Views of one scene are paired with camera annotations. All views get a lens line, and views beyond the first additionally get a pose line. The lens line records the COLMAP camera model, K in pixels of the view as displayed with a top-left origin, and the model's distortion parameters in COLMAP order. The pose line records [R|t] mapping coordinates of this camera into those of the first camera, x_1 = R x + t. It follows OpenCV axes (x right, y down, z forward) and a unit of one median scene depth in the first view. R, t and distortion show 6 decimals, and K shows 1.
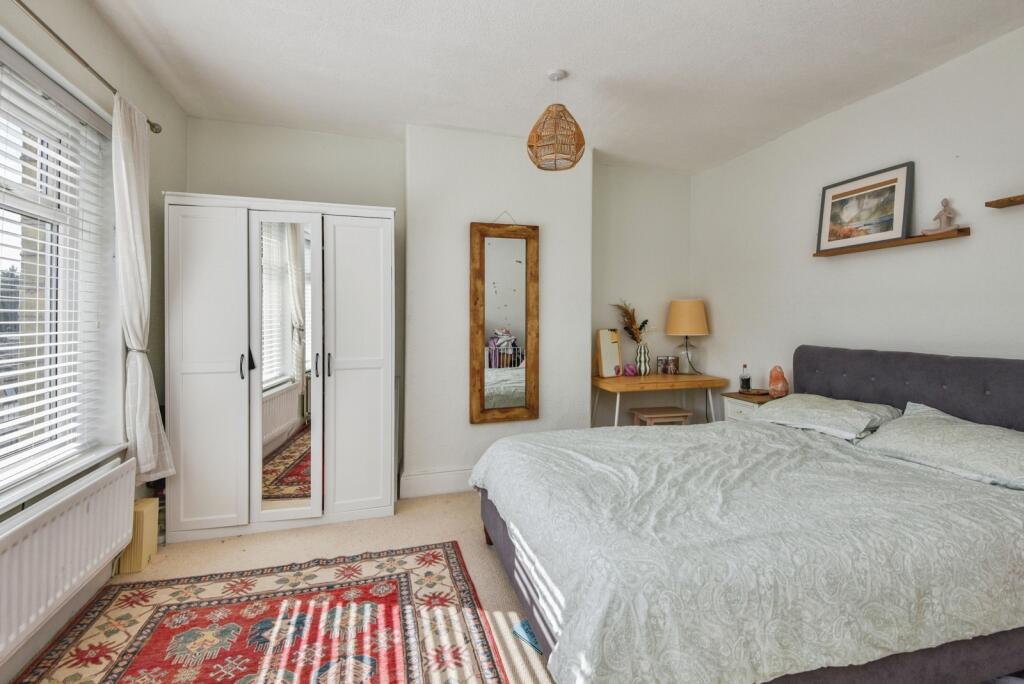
lens RADIAL K [[480.8, 0, 530.2], [0, 480.8, 320.3], [0, 0, 1]] dist [0.047806, -0.028511]
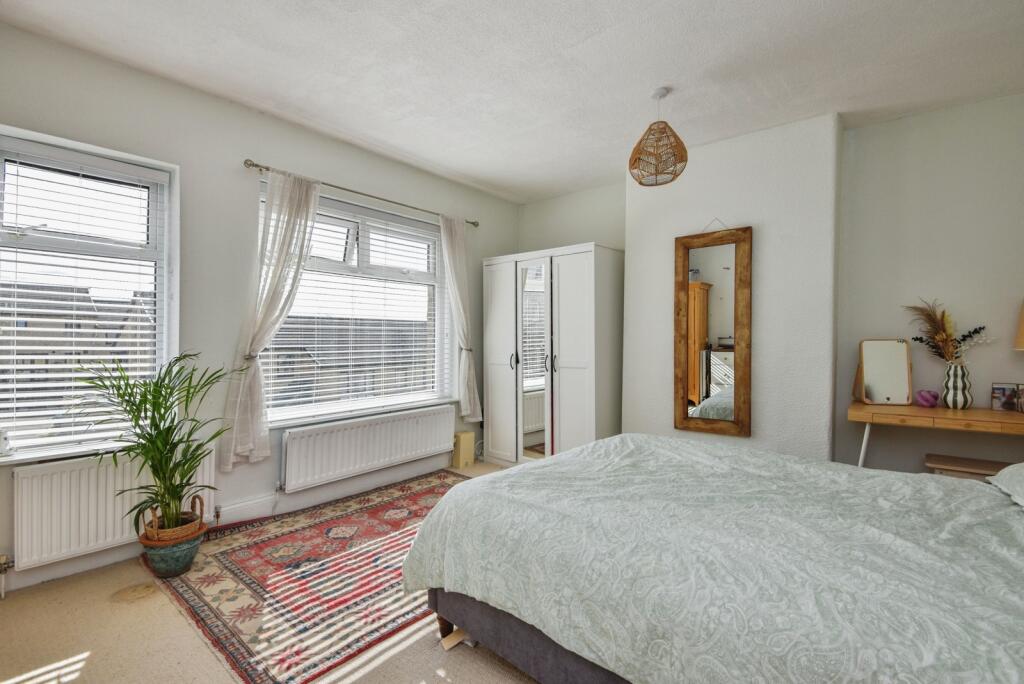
lens RADIAL K [[474.4, 0, 512.8], [0, 474.4, 336.7], [0, 0, 1]] dist [0.036928, -0.000178]
pose [[0.544890, -0.005280, -0.838491, 0.554663], [0.004544, 0.999984, -0.003344, 0.015029], [0.838496, -0.001988, 0.544905, 0.130145]]
